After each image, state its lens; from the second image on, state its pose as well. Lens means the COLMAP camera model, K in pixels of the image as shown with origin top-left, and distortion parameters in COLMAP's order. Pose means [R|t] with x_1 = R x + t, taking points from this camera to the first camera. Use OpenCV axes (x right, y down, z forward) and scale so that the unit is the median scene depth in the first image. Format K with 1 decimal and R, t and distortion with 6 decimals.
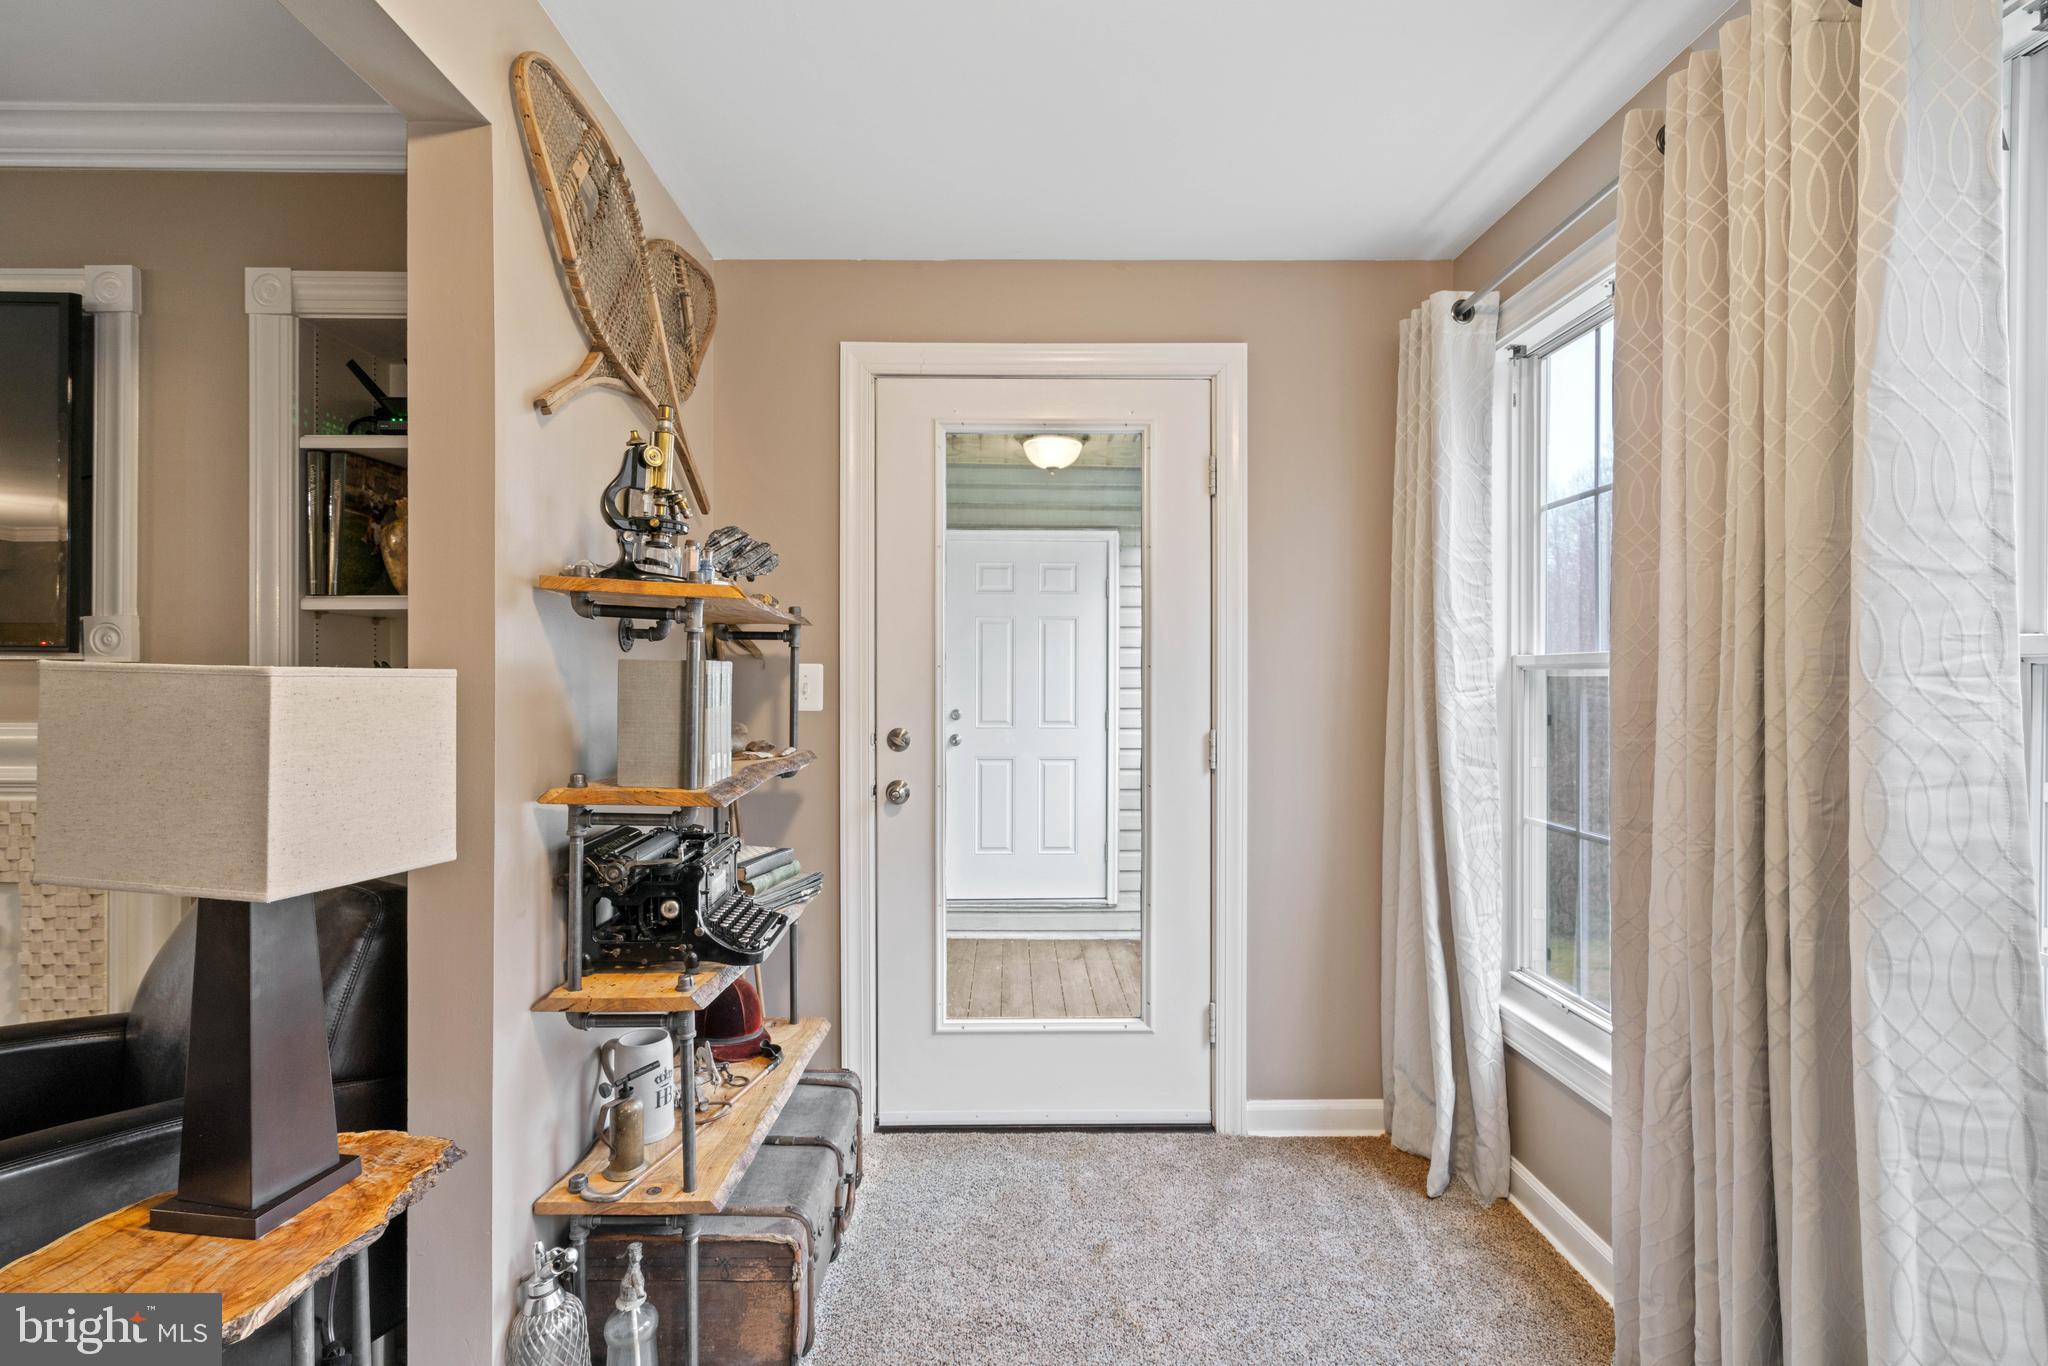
lens RADIAL K [[937.0, 0, 1025.5], [0, 937.0, 691.5], [0, 0, 1]] dist [-0.002893, 0.000994]
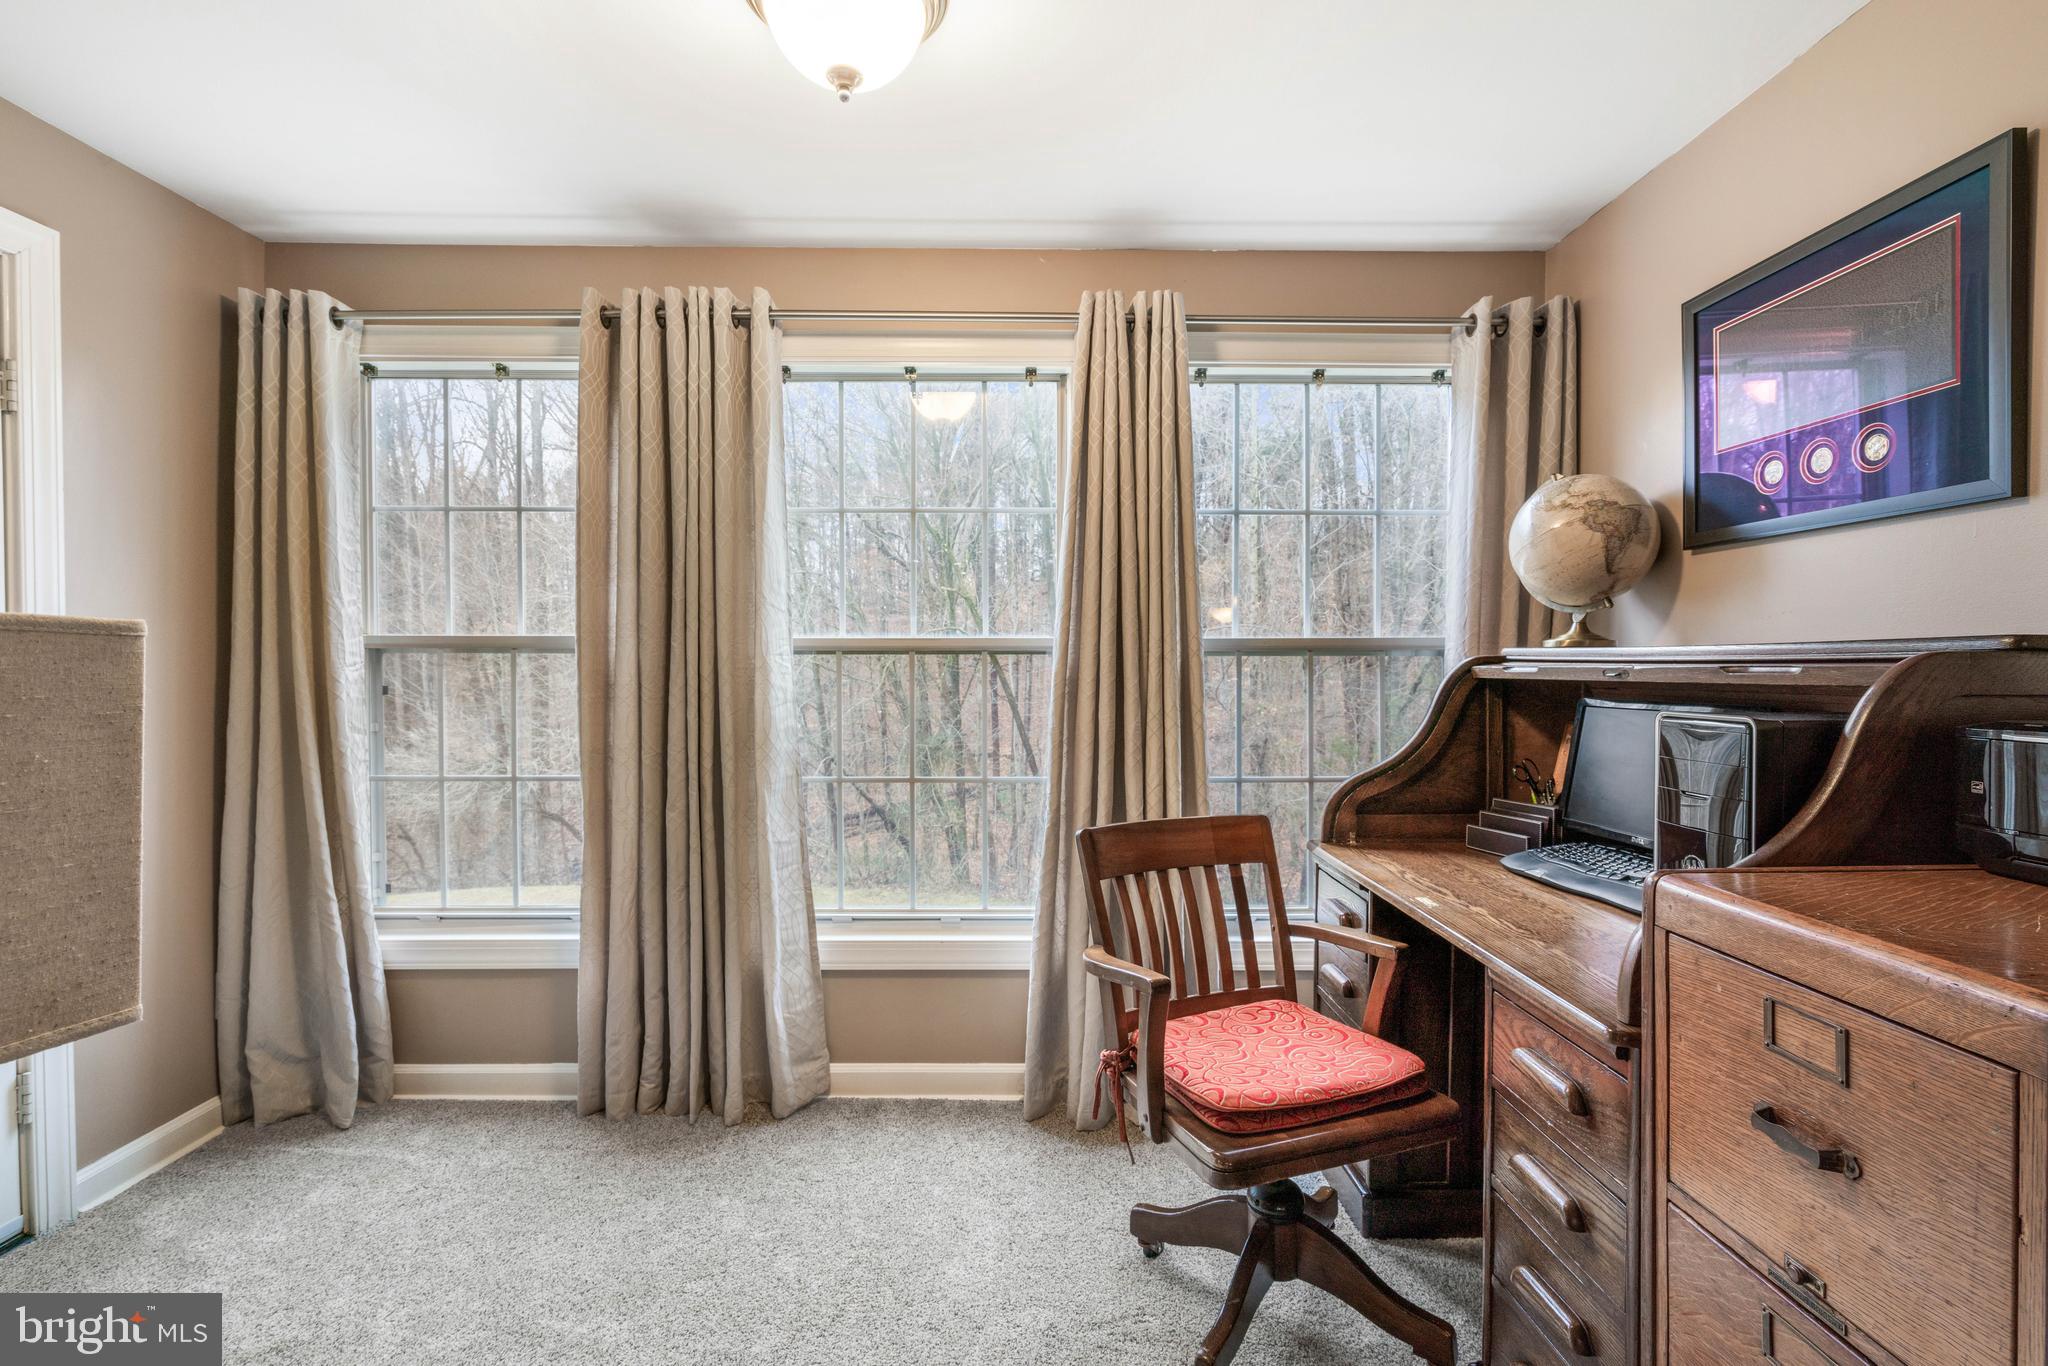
lens RADIAL K [[937.0, 0, 1028.9], [0, 937.0, 676.9], [0, 0, 1]] dist [-0.002893, 0.000994]
pose [[-0.000022, -0.017805, 0.999841, -0.637189], [0.006613, 0.999820, 0.017805, -0.000924], [-0.999978, 0.006612, 0.000096, 0.194005]]
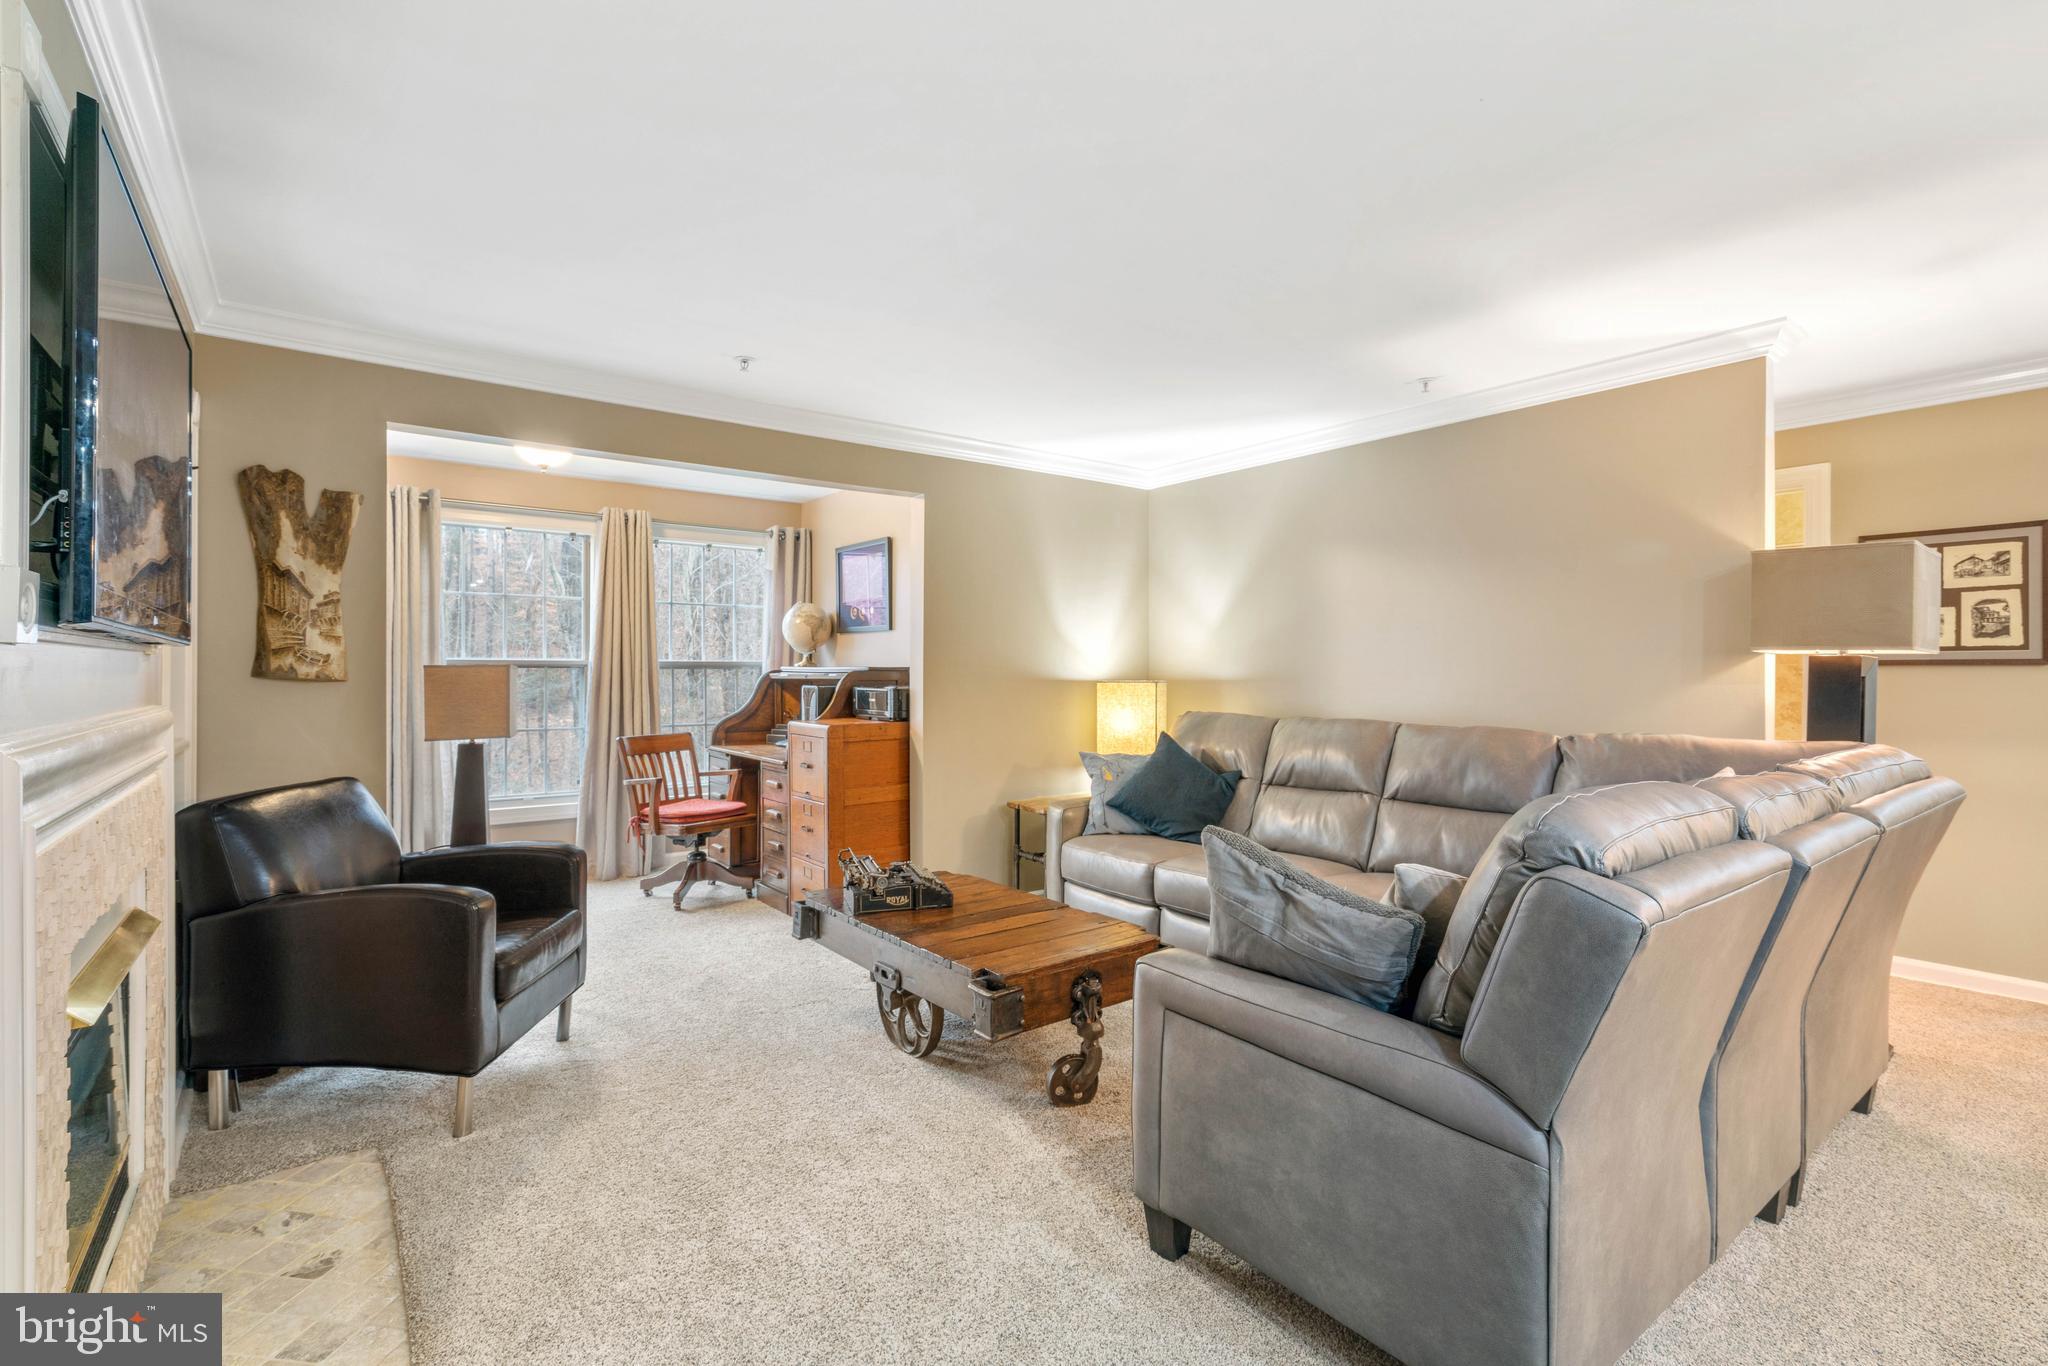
lens RADIAL K [[937.0, 0, 1005.3], [0, 937.0, 670.4], [0, 0, 1]] dist [-0.002893, 0.000994]
pose [[-0.577007, -0.001749, 0.816738, -2.131099], [0.003546, 0.999983, 0.004647, -0.010252], [-0.816732, 0.005578, -0.576990, 0.682242]]
